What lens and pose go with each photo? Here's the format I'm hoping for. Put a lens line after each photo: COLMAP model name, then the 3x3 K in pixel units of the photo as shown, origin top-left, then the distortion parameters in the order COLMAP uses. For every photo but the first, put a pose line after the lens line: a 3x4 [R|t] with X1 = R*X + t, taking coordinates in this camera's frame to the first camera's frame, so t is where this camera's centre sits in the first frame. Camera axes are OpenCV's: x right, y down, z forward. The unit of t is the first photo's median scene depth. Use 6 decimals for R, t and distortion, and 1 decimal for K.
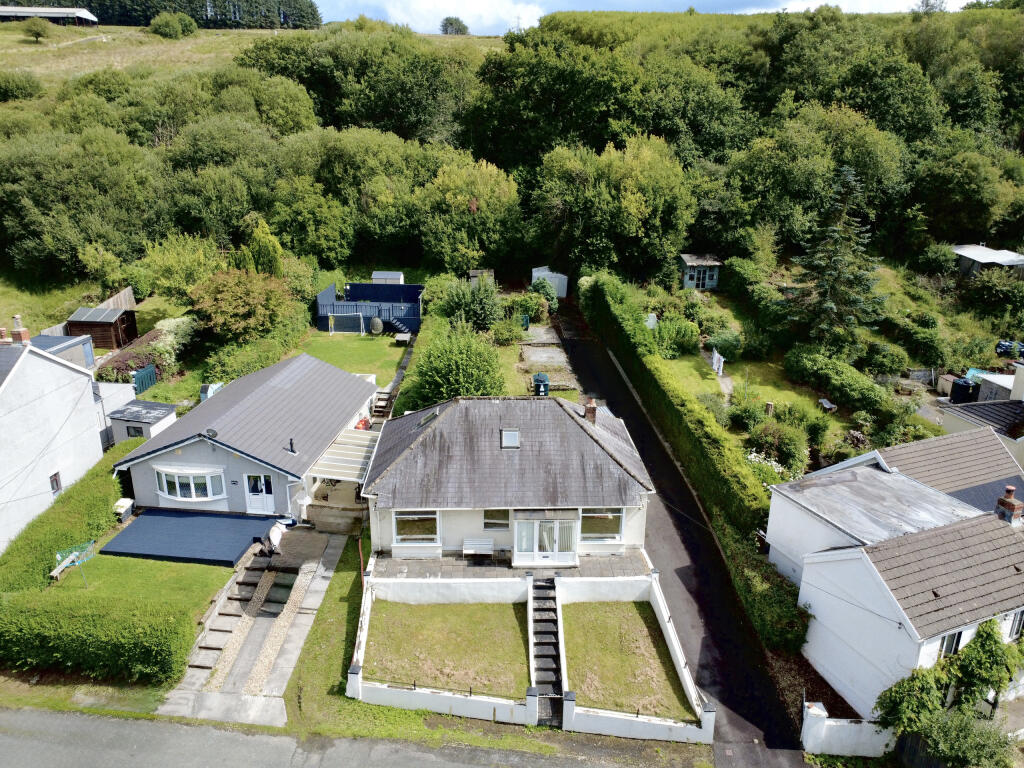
lens RADIAL K [[767.9, 0, 512.0], [0, 767.9, 384.0], [0, 0, 1]] dist [0.009656, 0.001406]
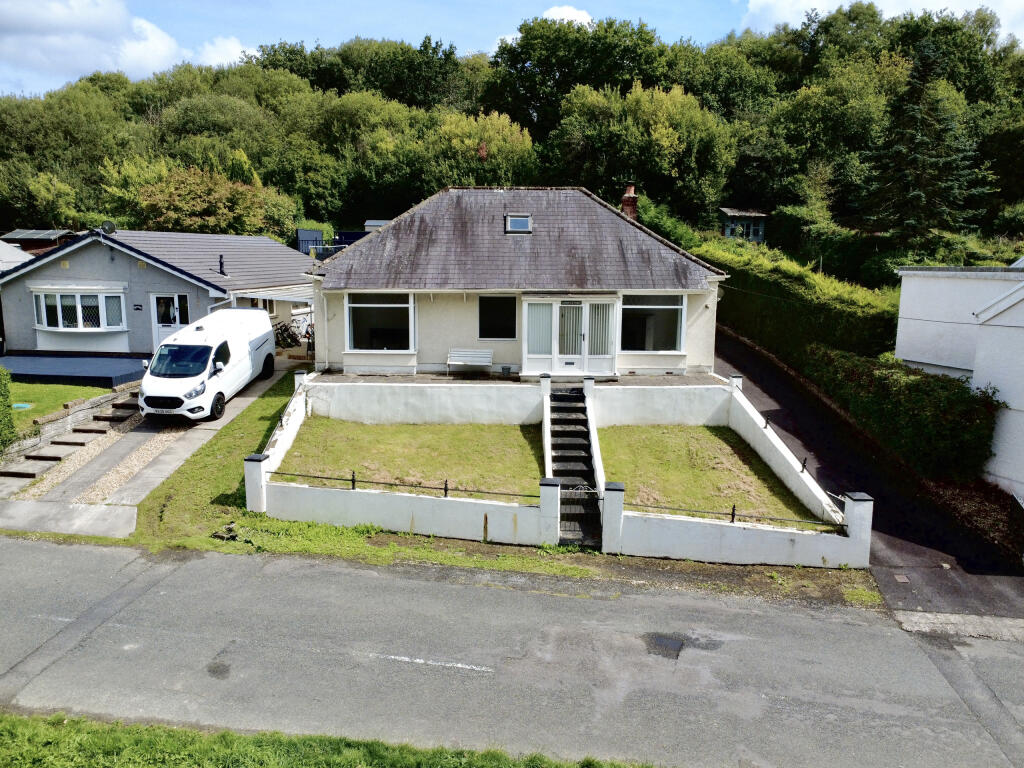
lens RADIAL K [[767.9, 0, 512.0], [0, 767.9, 384.0], [0, 0, 1]] dist [0.009656, 0.001406]
pose [[0.999716, 0.001452, -0.023803, 0.008683], [-0.005395, 0.986033, -0.166462, 0.325745], [0.023228, 0.166543, 0.985761, 0.313183]]
